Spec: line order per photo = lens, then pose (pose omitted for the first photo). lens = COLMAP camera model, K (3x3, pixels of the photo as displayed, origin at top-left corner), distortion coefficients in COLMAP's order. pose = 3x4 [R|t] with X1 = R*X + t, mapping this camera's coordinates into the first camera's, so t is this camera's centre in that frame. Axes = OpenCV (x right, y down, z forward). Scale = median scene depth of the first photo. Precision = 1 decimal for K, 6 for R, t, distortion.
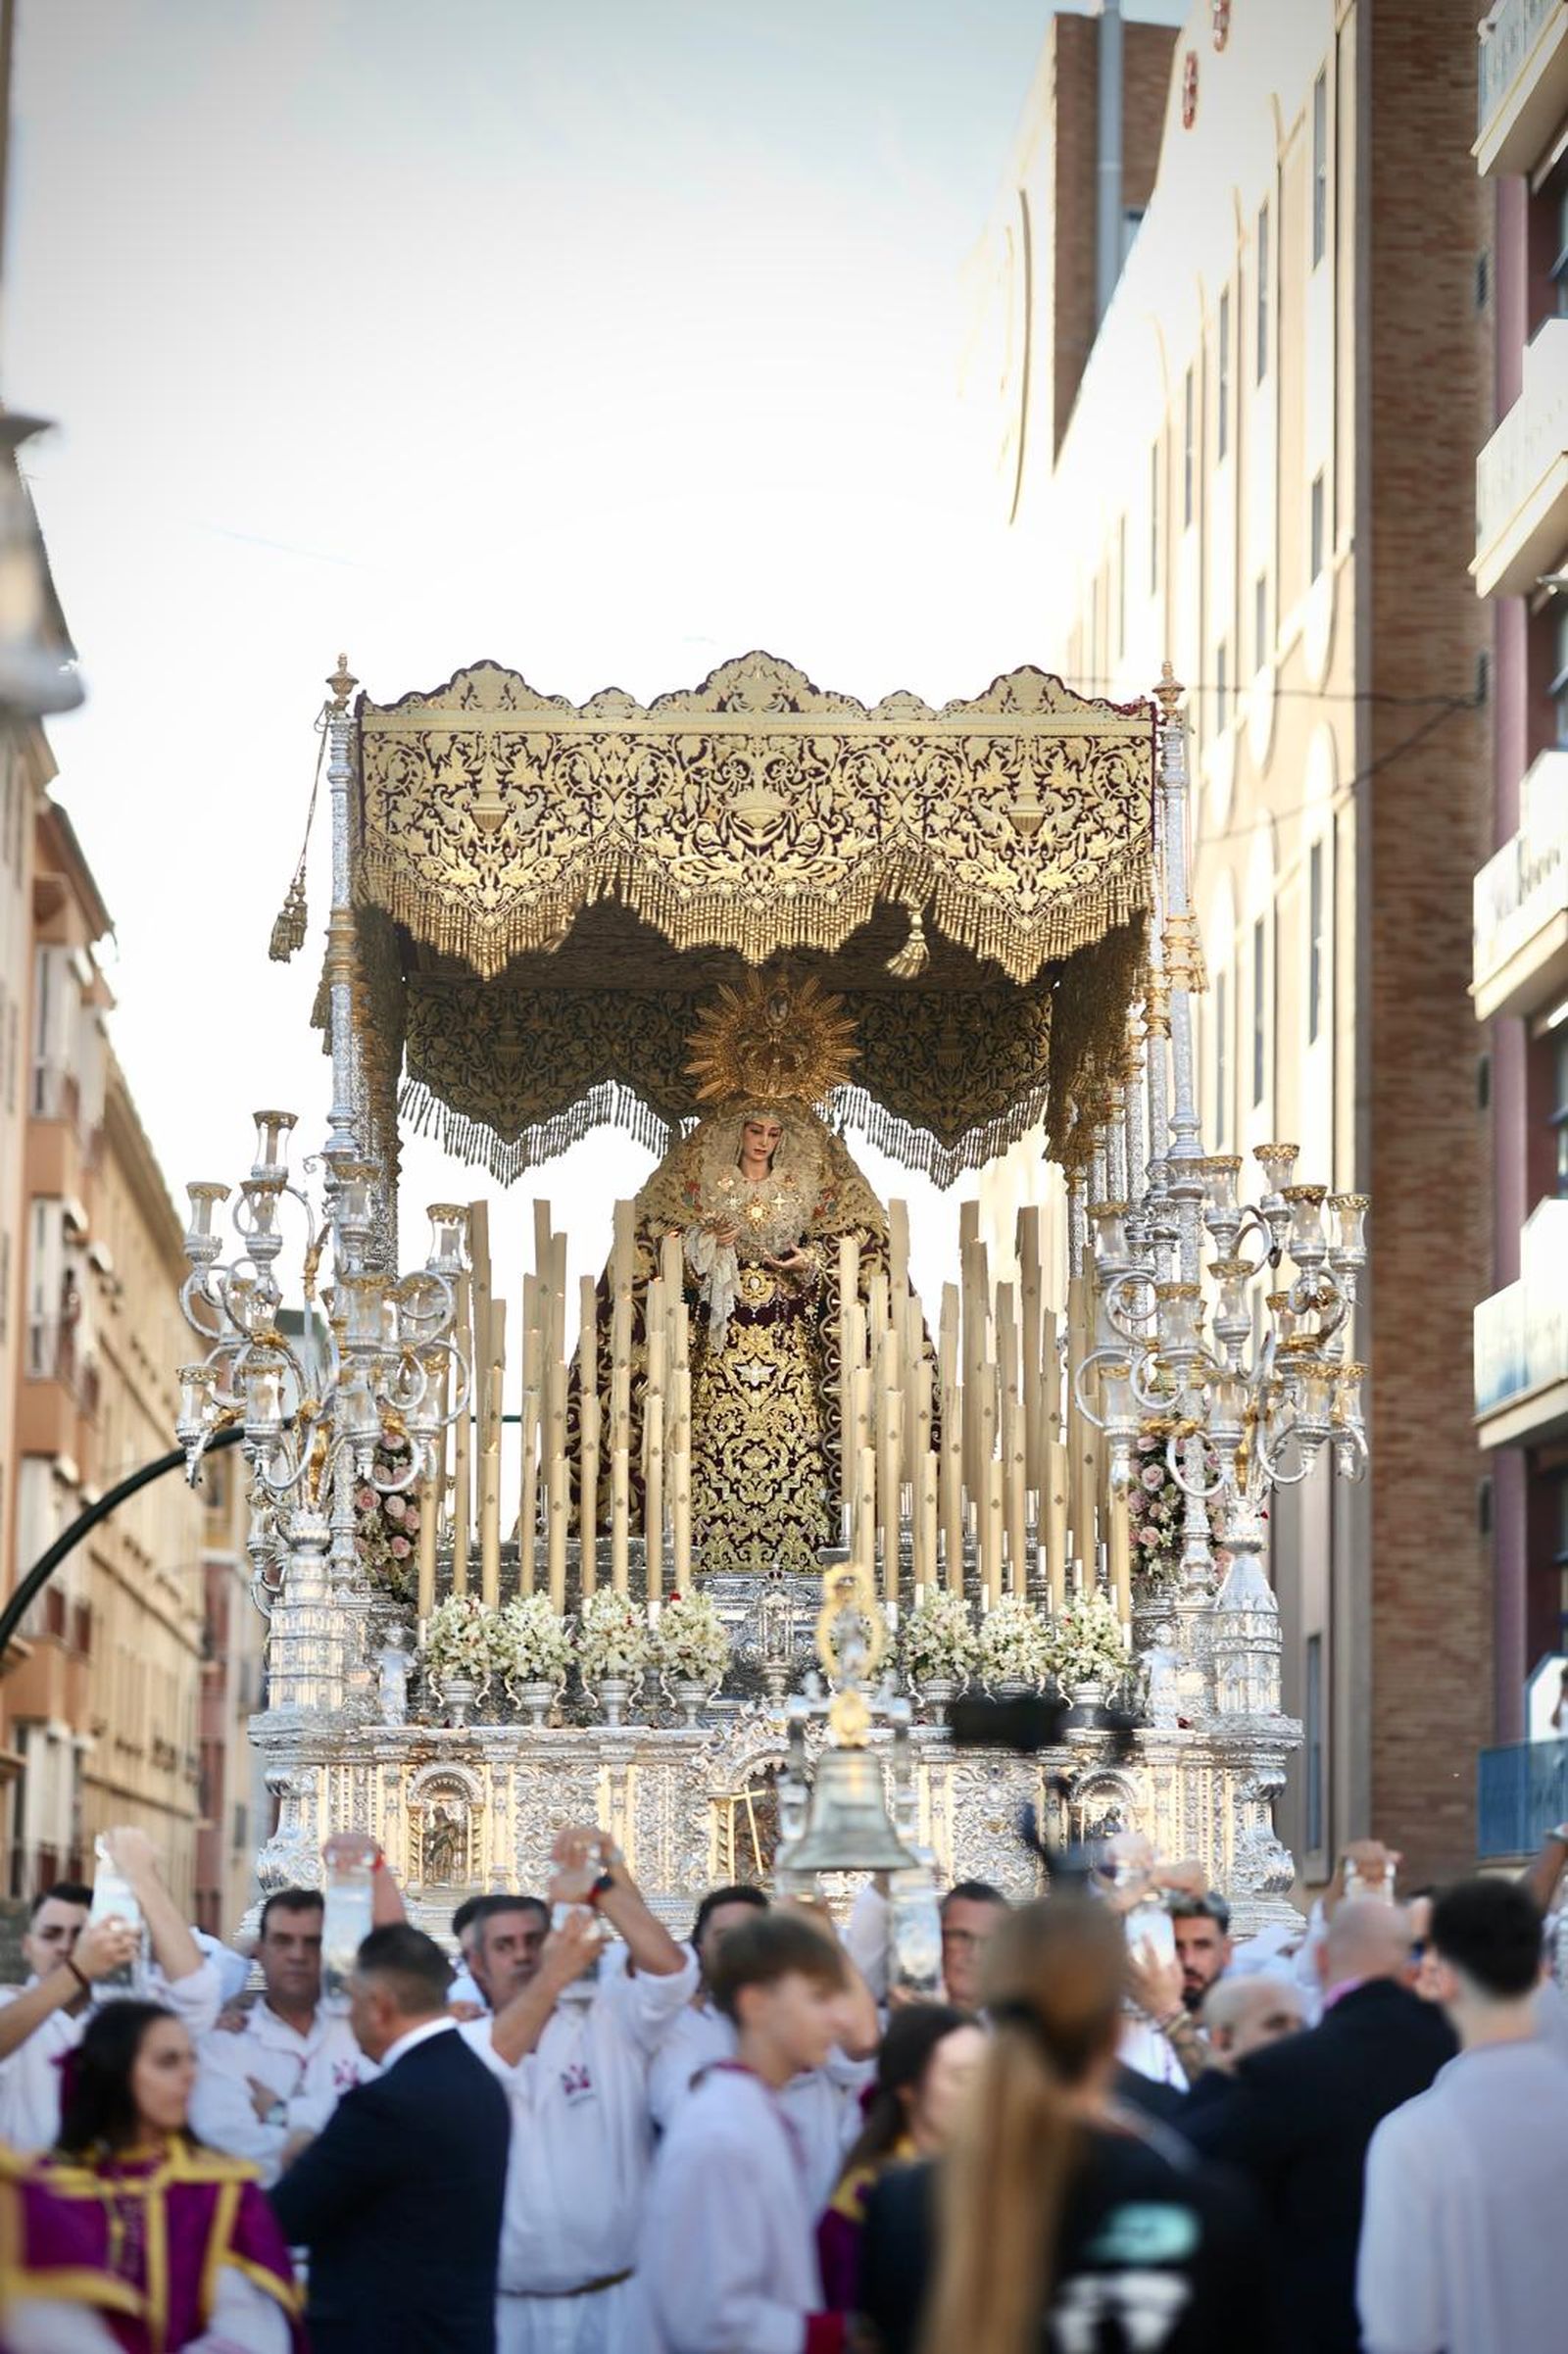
lens RADIAL K [[4897.8, 0, 793.2], [0, 4897.8, 1318.9], [0, 0, 1]] dist [0.329086, 0.000000]
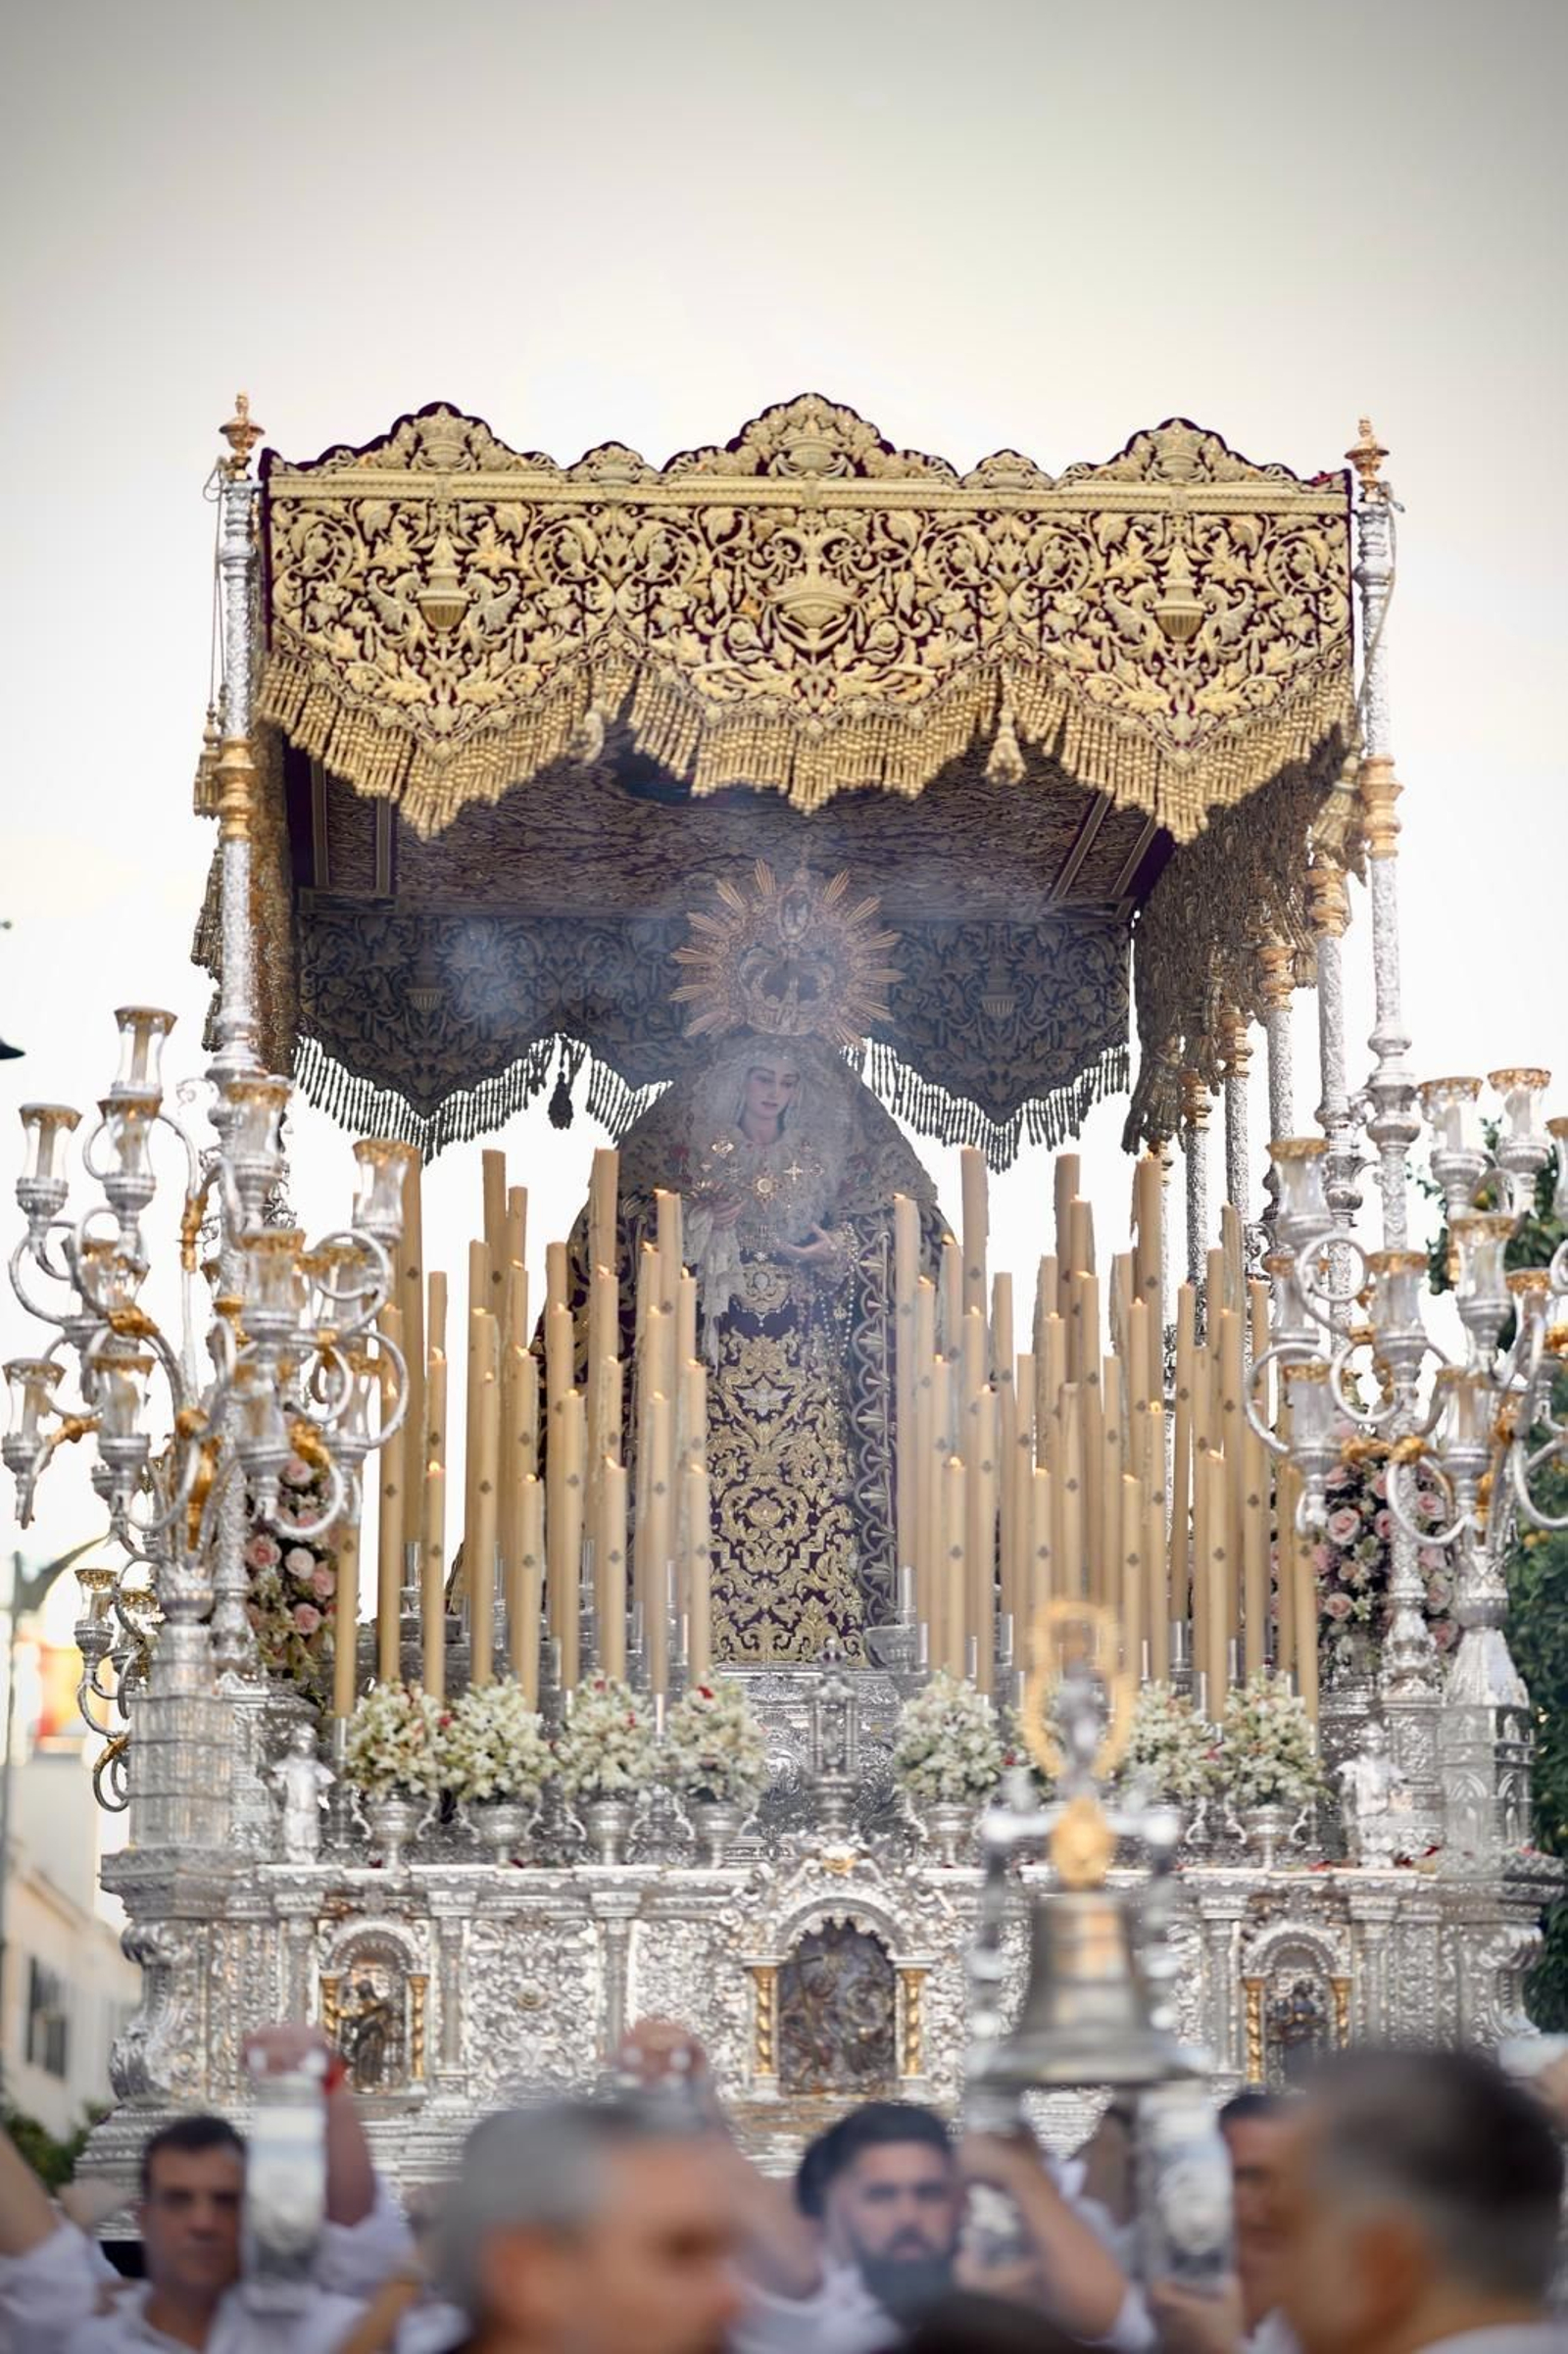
lens RADIAL K [[5154.9, 0, 774.1], [0, 5154.9, 1202.9], [0, 0, 1]] dist [-0.230715, 0.000000]
pose [[0.999459, 0.005904, 0.032348, -0.036855], [-0.004352, 0.998845, -0.047861, 0.021756], [-0.032593, 0.047694, 0.998330, 0.243132]]
